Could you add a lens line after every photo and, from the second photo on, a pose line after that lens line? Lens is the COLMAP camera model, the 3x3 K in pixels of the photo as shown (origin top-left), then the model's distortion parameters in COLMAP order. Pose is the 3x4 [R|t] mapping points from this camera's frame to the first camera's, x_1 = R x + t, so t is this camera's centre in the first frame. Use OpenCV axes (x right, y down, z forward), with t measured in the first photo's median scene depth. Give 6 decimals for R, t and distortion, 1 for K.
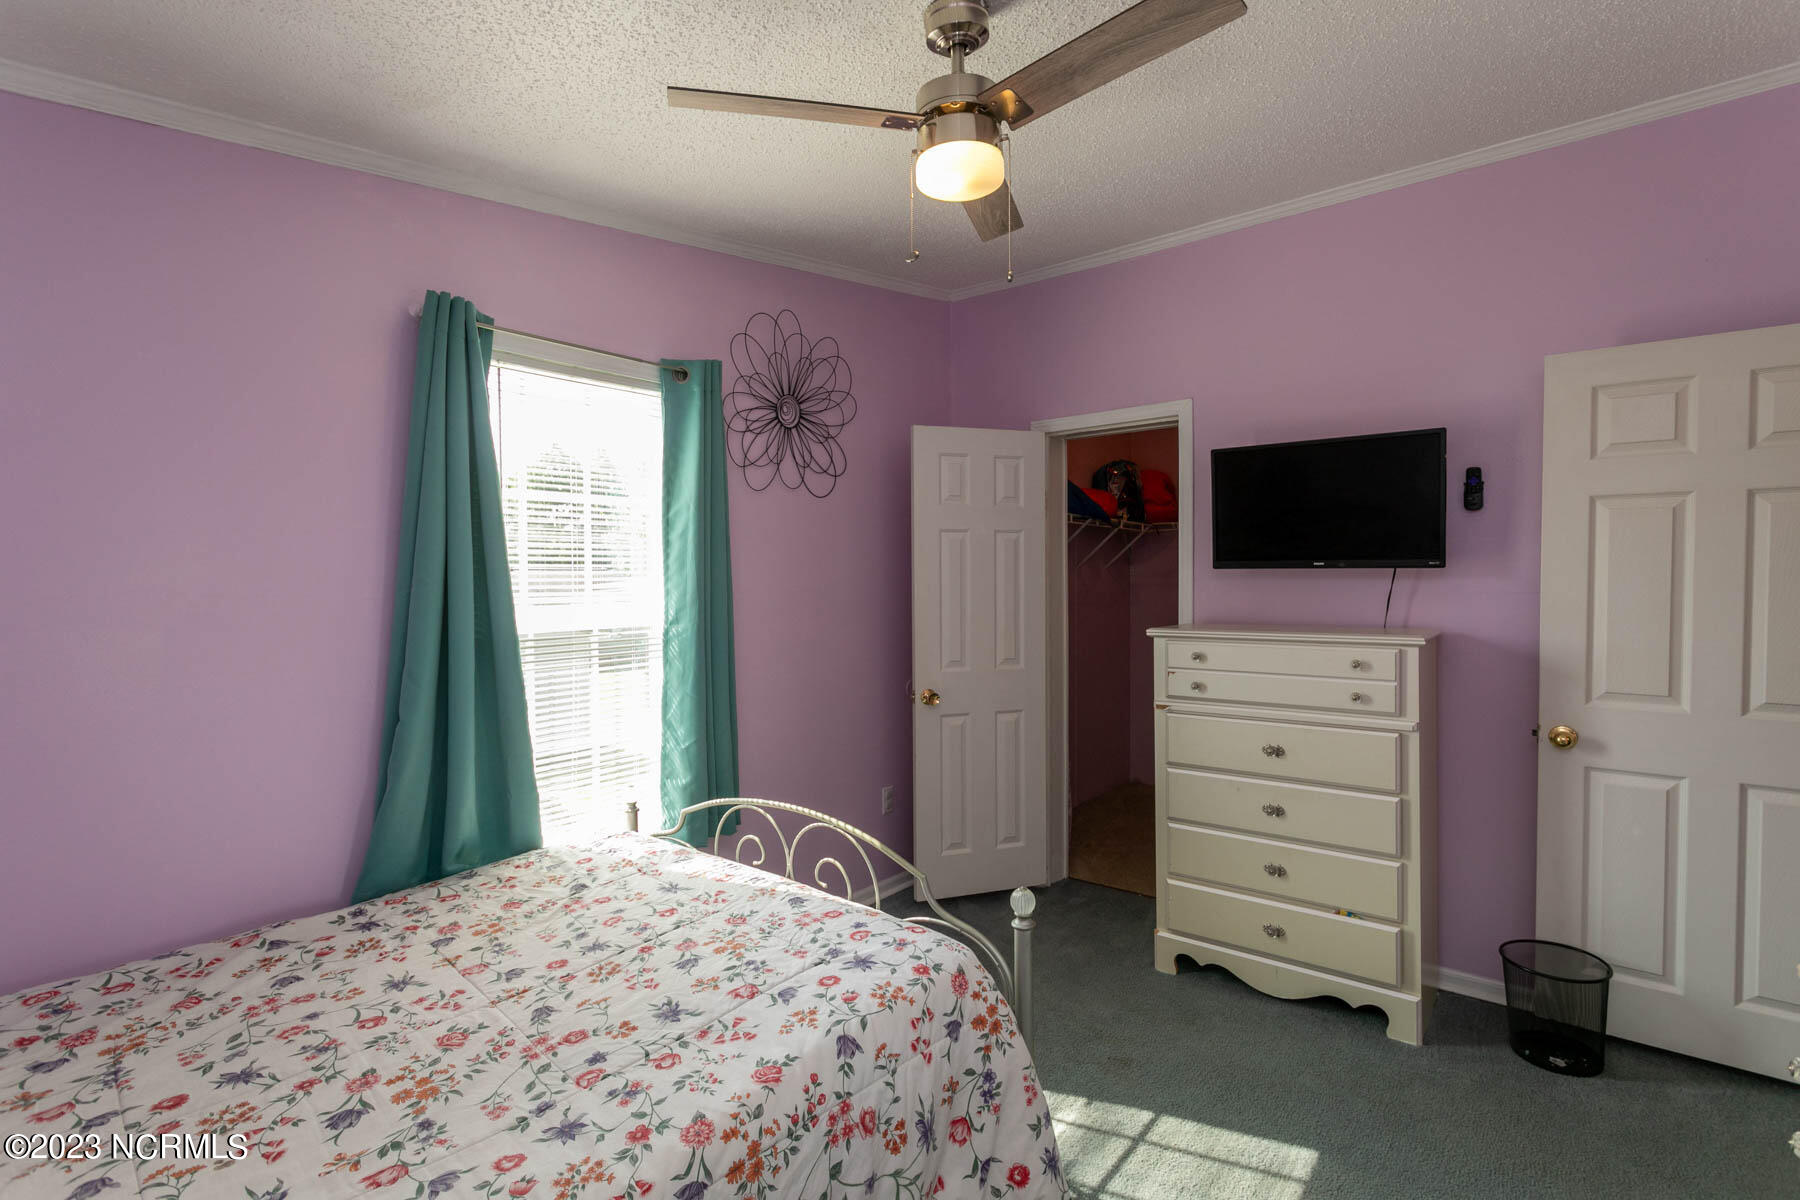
lens RADIAL K [[845.9, 0, 897.2], [0, 845.9, 597.0], [0, 0, 1]] dist [0.004245, -0.002397]
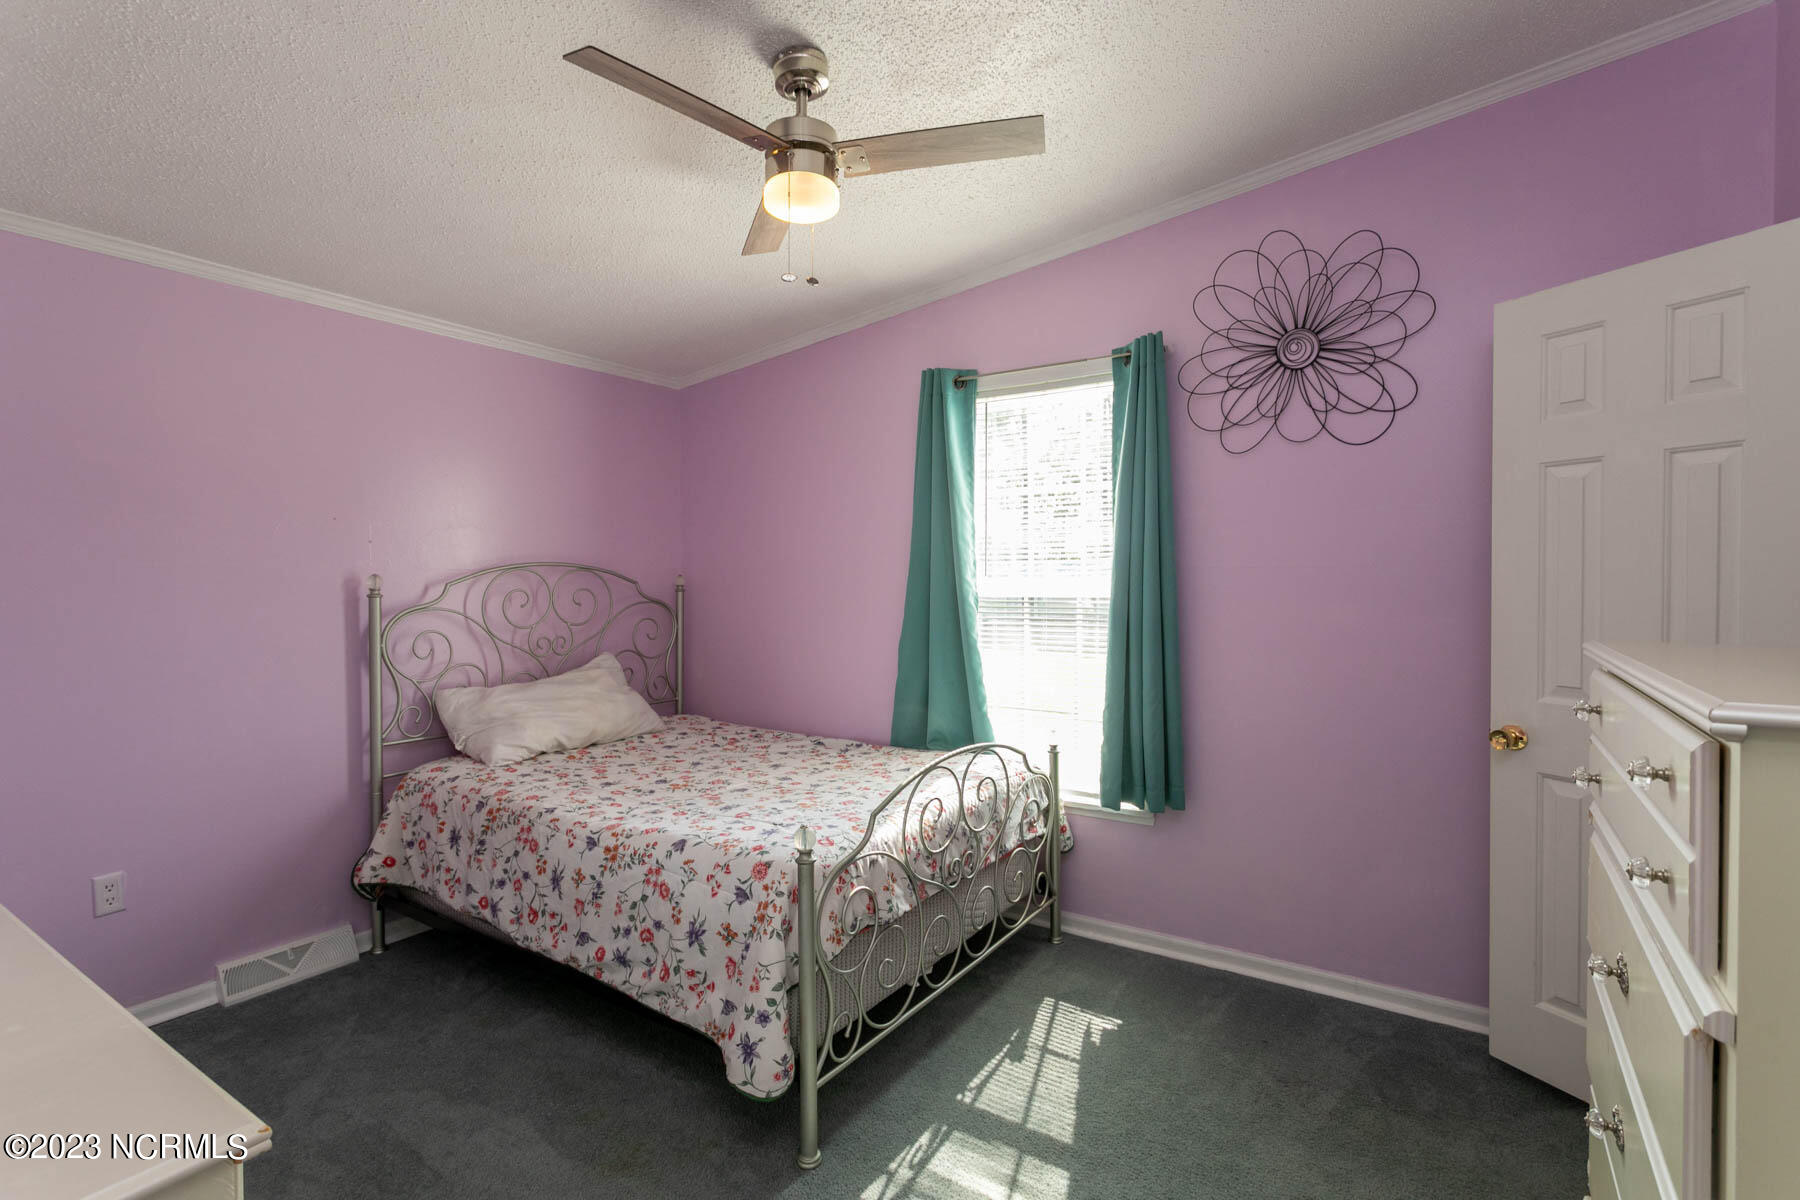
lens RADIAL K [[845.9, 0, 897.6], [0, 845.9, 590.4], [0, 0, 1]] dist [0.004245, -0.002397]
pose [[0.095171, 0.027253, -0.995088, 0.744476], [-0.015000, 0.999551, 0.025941, 0.001271], [0.995348, 0.012458, 0.095537, 0.598583]]
